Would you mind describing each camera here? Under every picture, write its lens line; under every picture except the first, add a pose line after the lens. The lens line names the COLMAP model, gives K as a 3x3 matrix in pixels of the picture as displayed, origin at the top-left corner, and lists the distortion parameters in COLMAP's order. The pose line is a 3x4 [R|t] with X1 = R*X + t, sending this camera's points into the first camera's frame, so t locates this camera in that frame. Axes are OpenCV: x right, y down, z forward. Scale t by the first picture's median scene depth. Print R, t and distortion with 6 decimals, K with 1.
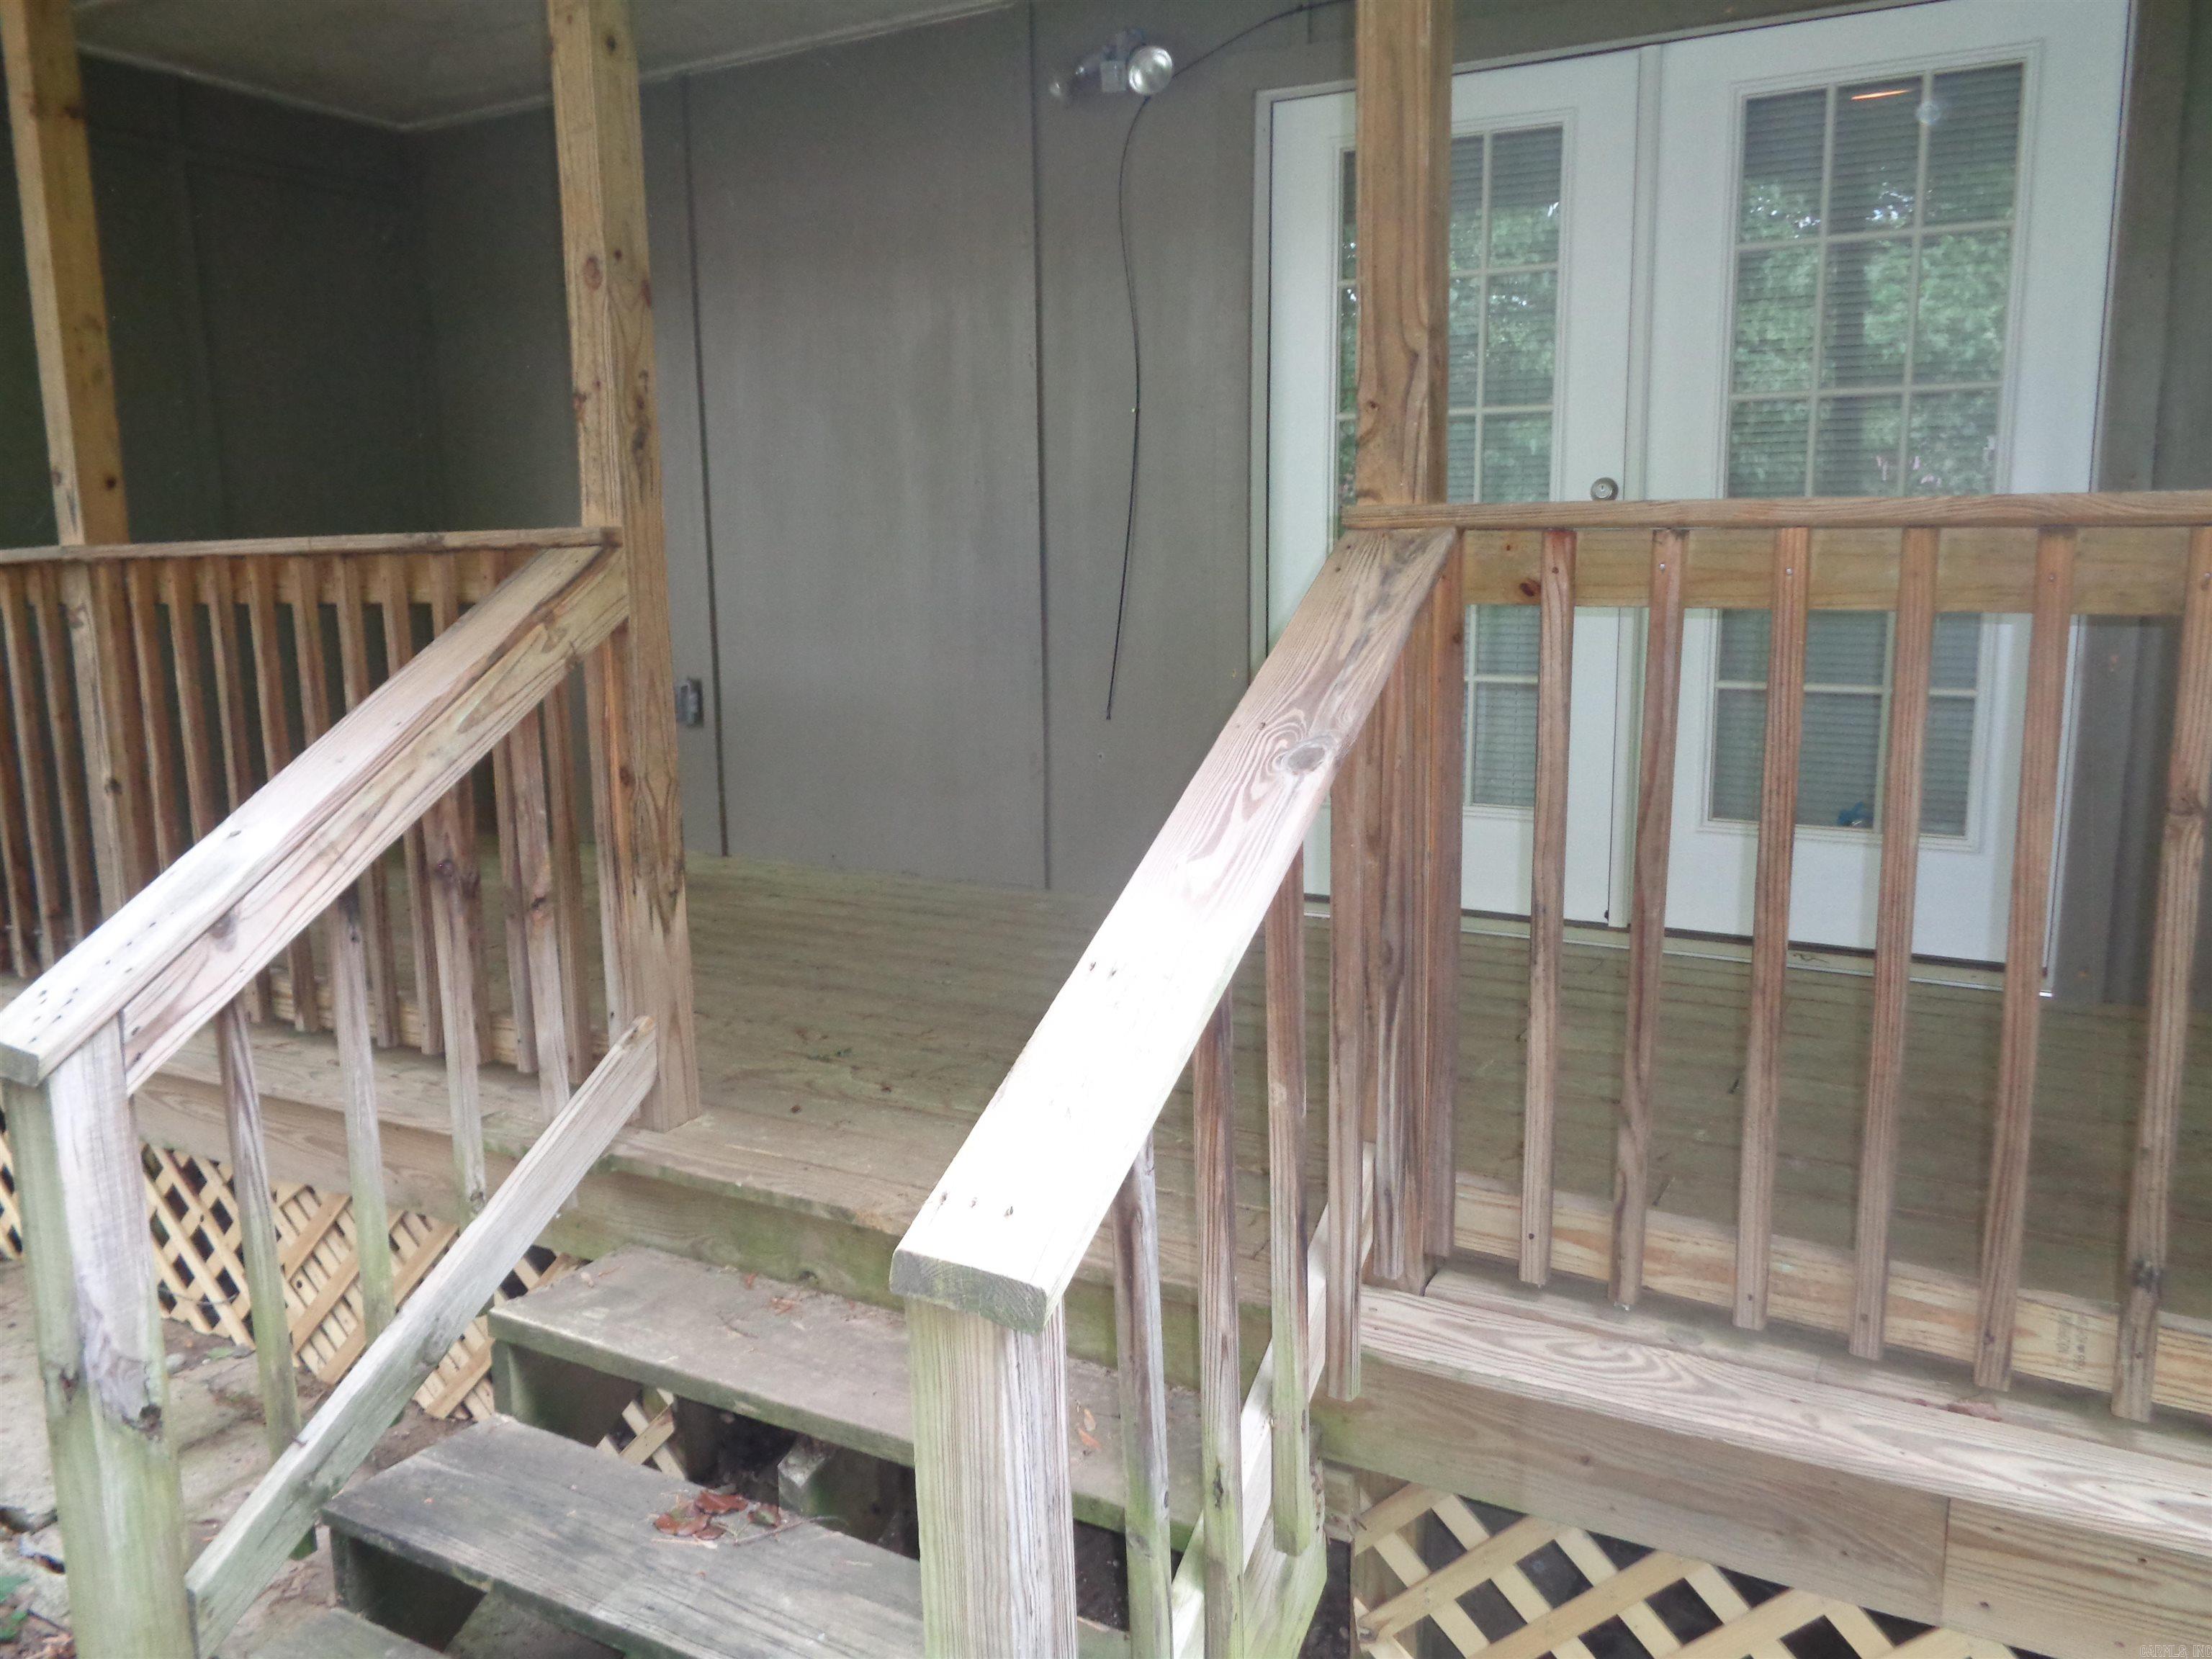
lens RADIAL K [[1666.0, 0, 1106.0], [0, 1666.0, 829.5], [0, 0, 1]] dist [0.000625, 0.001581]
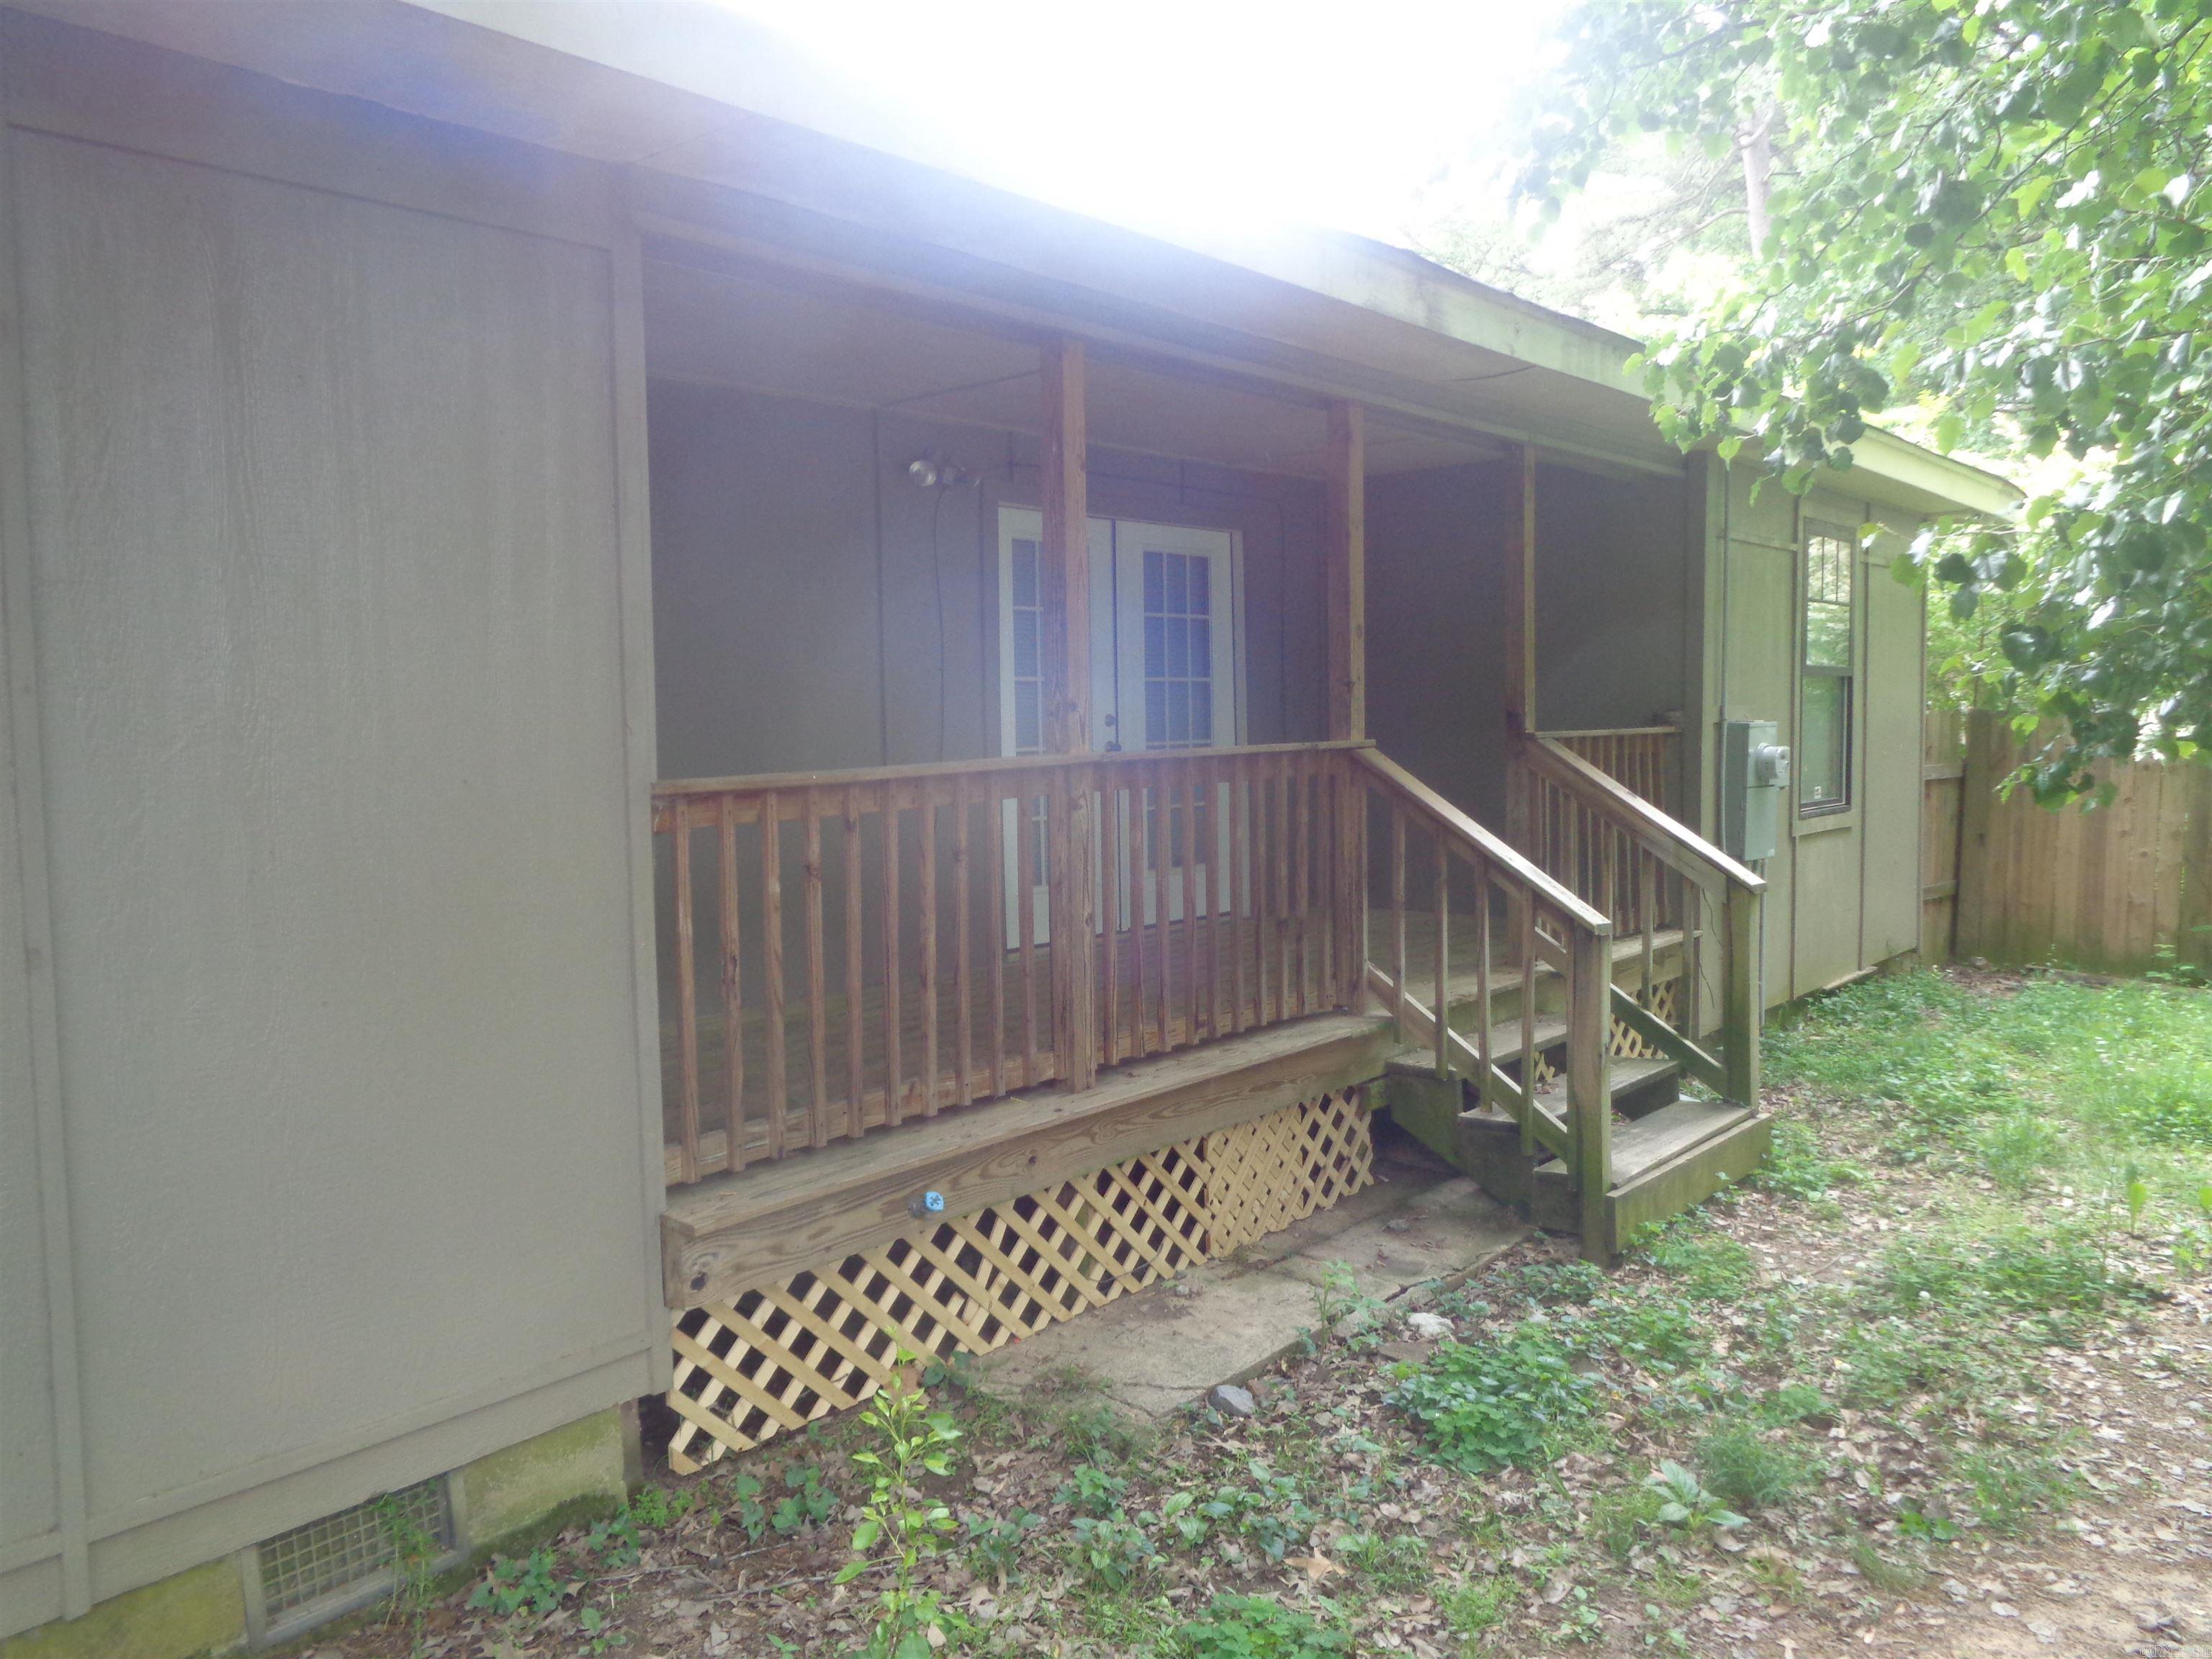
lens RADIAL K [[1666.0, 0, 1106.0], [0, 1666.0, 829.5], [0, 0, 1]] dist [0.000625, 0.001581]
pose [[0.218301, -0.052286, 0.974480, -2.049351], [0.186743, 0.982349, 0.010874, -0.115828], [-0.957847, 0.179604, 0.224212, 0.652903]]
